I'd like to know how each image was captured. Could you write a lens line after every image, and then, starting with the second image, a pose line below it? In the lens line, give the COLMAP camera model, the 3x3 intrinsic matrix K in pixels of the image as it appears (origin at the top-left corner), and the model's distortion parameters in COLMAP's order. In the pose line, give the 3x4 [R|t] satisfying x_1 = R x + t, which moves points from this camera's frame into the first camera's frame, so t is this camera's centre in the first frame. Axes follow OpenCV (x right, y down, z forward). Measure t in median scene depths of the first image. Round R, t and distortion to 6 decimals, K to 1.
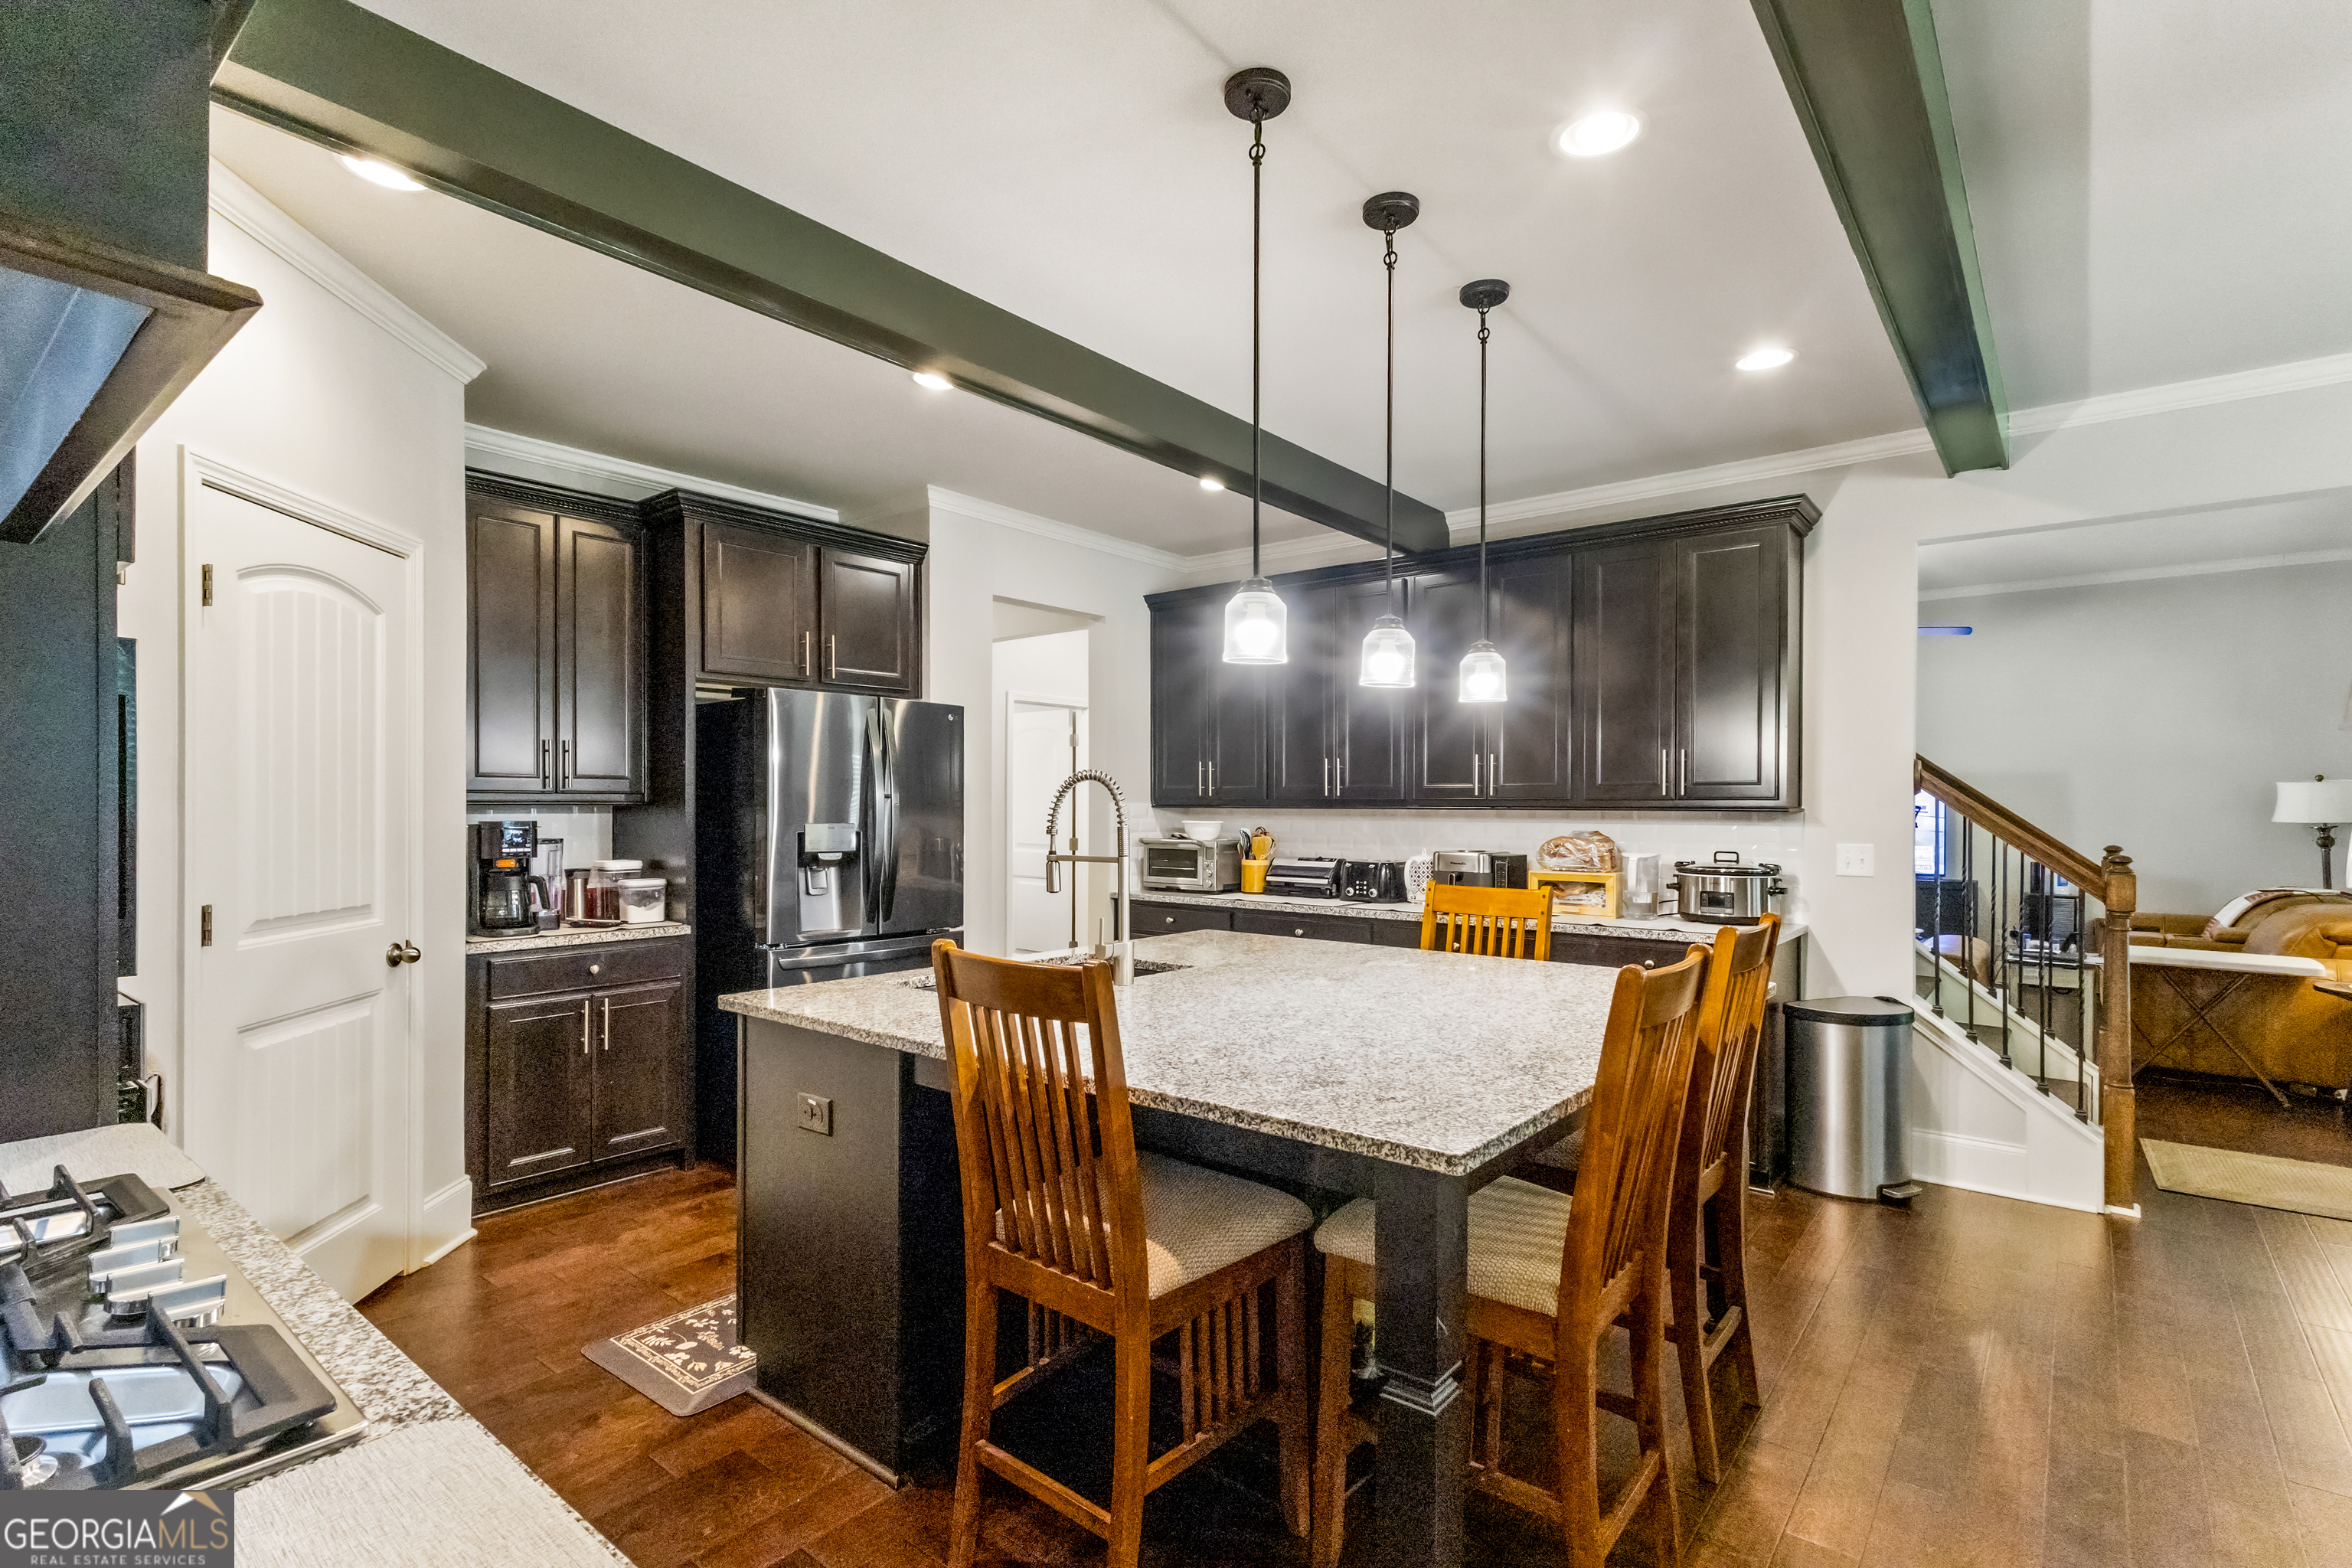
lens RADIAL K [[1095.6, 0, 1151.9], [0, 1095.6, 802.9], [0, 0, 1]] dist [0.001993, 0.000161]
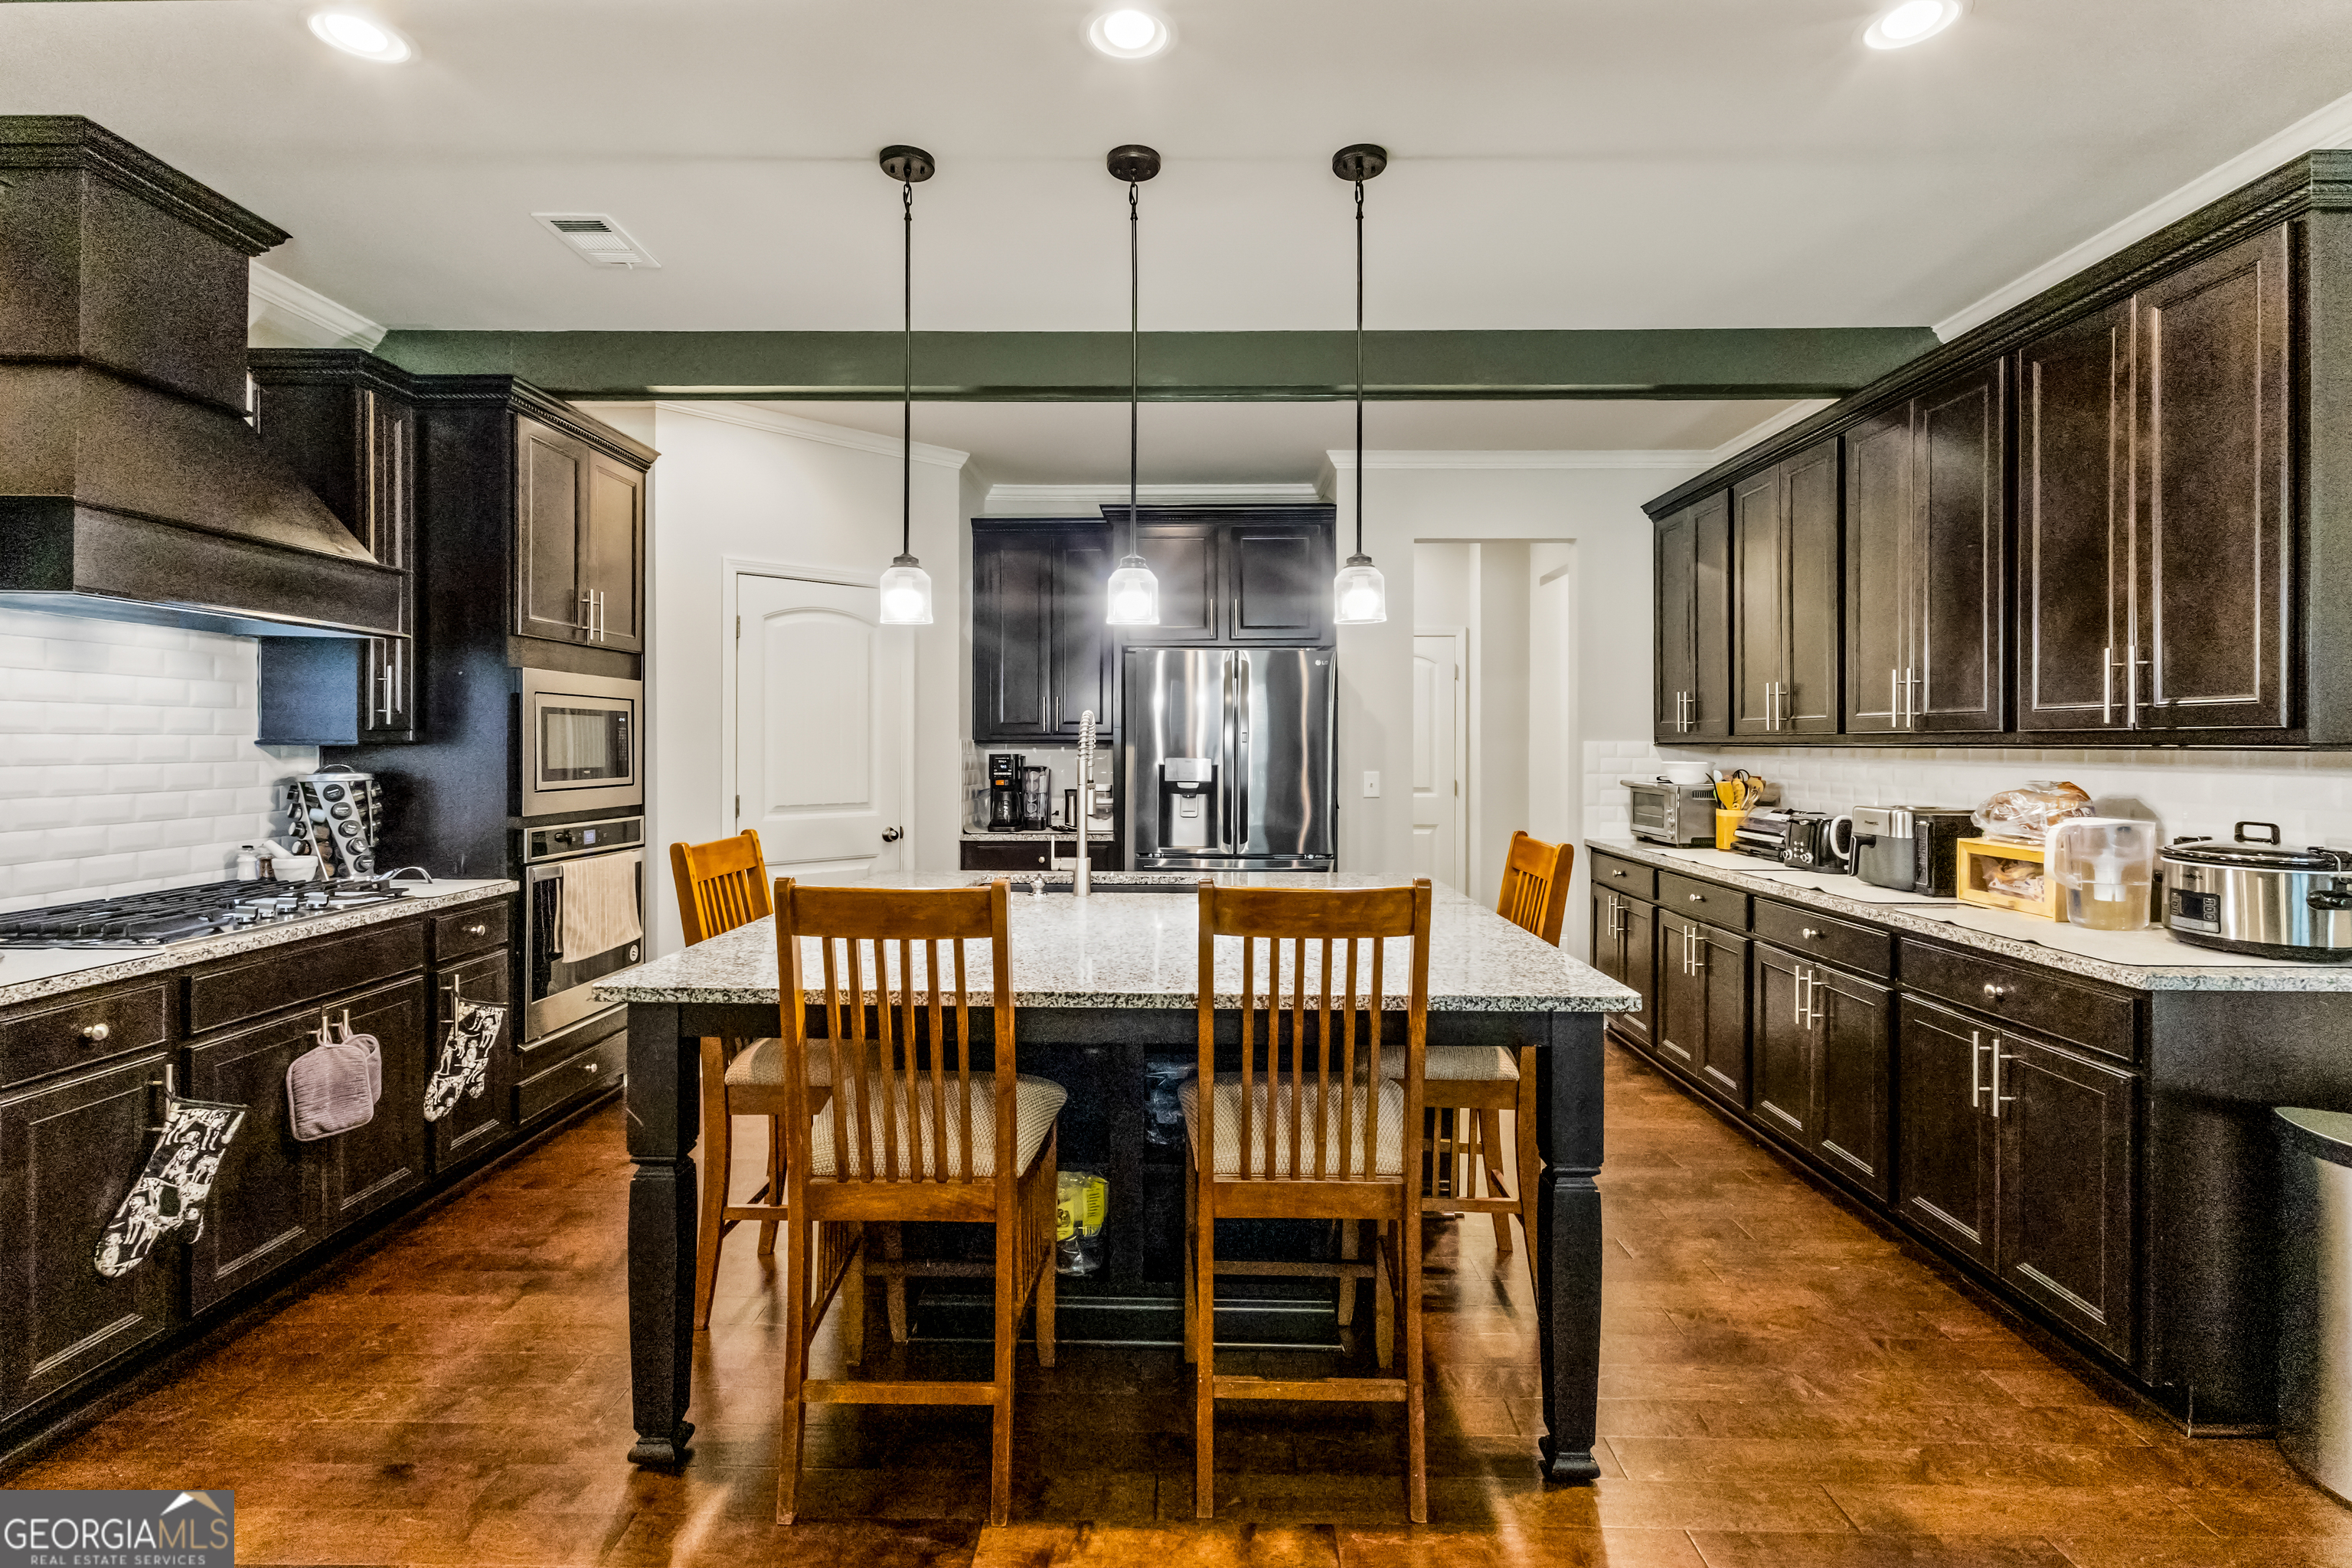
lens RADIAL K [[1070.1, 0, 1173.1], [0, 1070.1, 733.7], [0, 0, 1]] dist [-0.000007, 0.000047]
pose [[0.632253, -0.009541, -0.774703, 0.576595], [0.001446, 0.999937, -0.011135, 0.004808], [0.774761, 0.005920, 0.632227, 0.228488]]
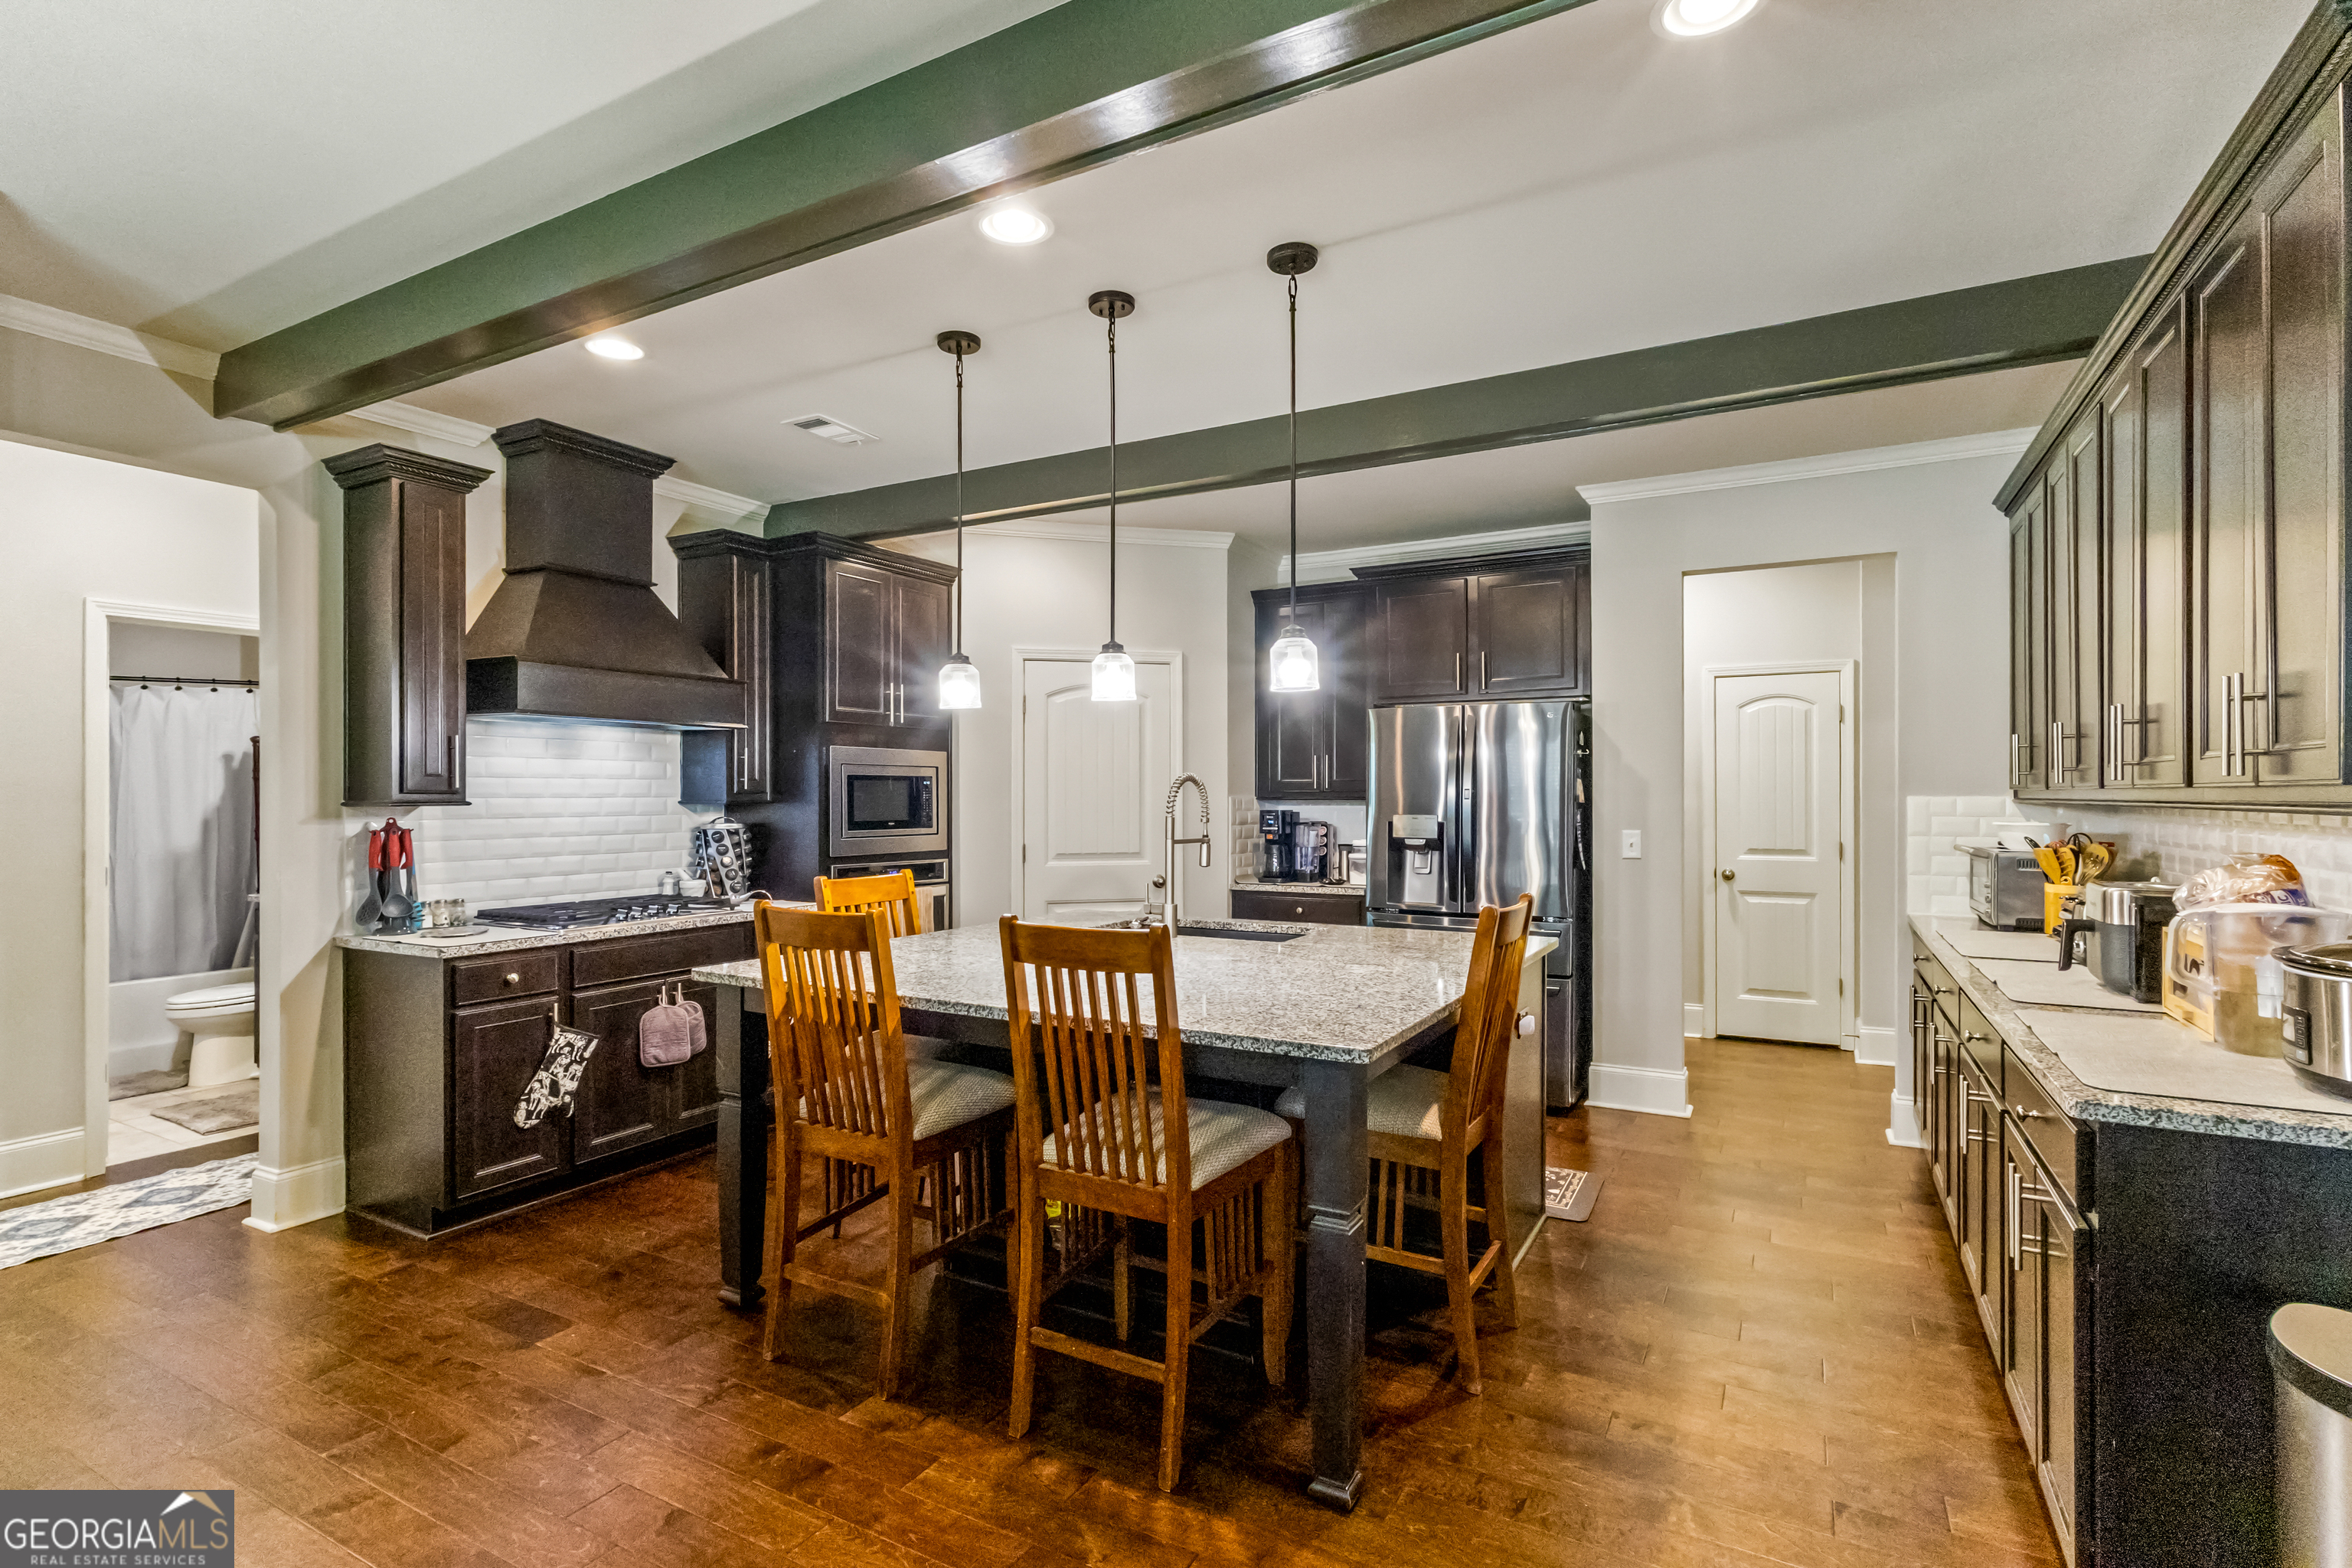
lens RADIAL K [[1087.3, 0, 1176.0], [0, 1087.3, 784.0], [0, 0, 1]] dist [0.000686, 0.000026]
pose [[0.199492, -0.015647, -0.979774, 0.785828], [0.003369, 0.999878, -0.015282, 0.001999], [0.979894, -0.000252, 0.199521, 0.472836]]
